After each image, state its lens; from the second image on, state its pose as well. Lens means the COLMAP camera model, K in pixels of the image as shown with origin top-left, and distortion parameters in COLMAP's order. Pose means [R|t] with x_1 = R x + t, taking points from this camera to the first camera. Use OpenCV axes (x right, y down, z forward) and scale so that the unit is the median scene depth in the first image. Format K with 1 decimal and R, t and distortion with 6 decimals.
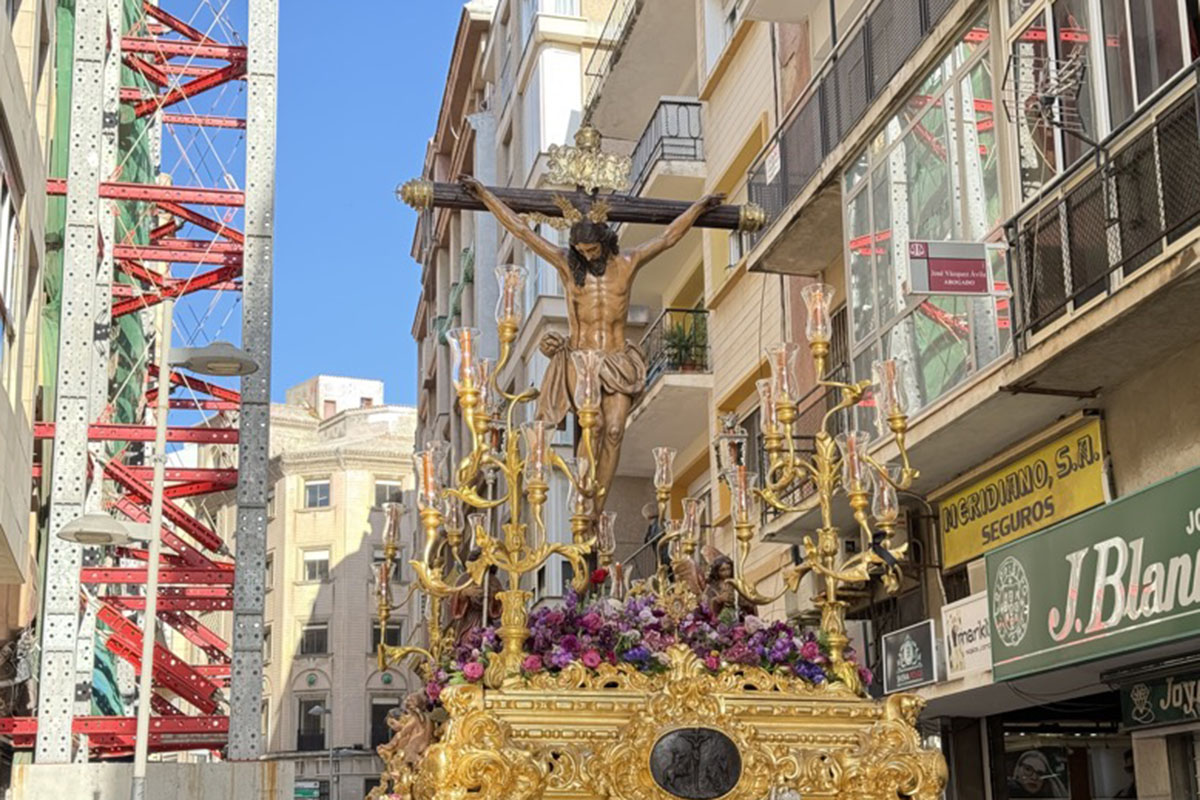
lens RADIAL K [[1788.5, 0, 596.5], [0, 1788.5, 406.6], [0, 0, 1]] dist [0.119274, 0.000000]
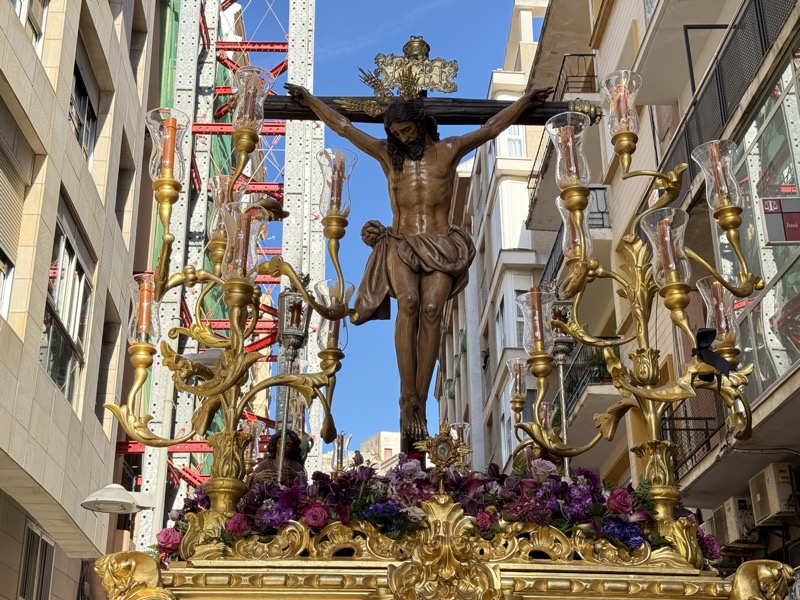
lens RADIAL K [[1136.5, 0, 397.4], [0, 1136.5, 281.1], [0, 0, 1]] dist [0.122752, 0.000000]
pose [[0.986778, -0.057115, -0.151682, 0.104008], [0.032293, 0.986372, -0.161329, 0.118421], [0.158829, 0.154298, 0.975175, 0.513615]]
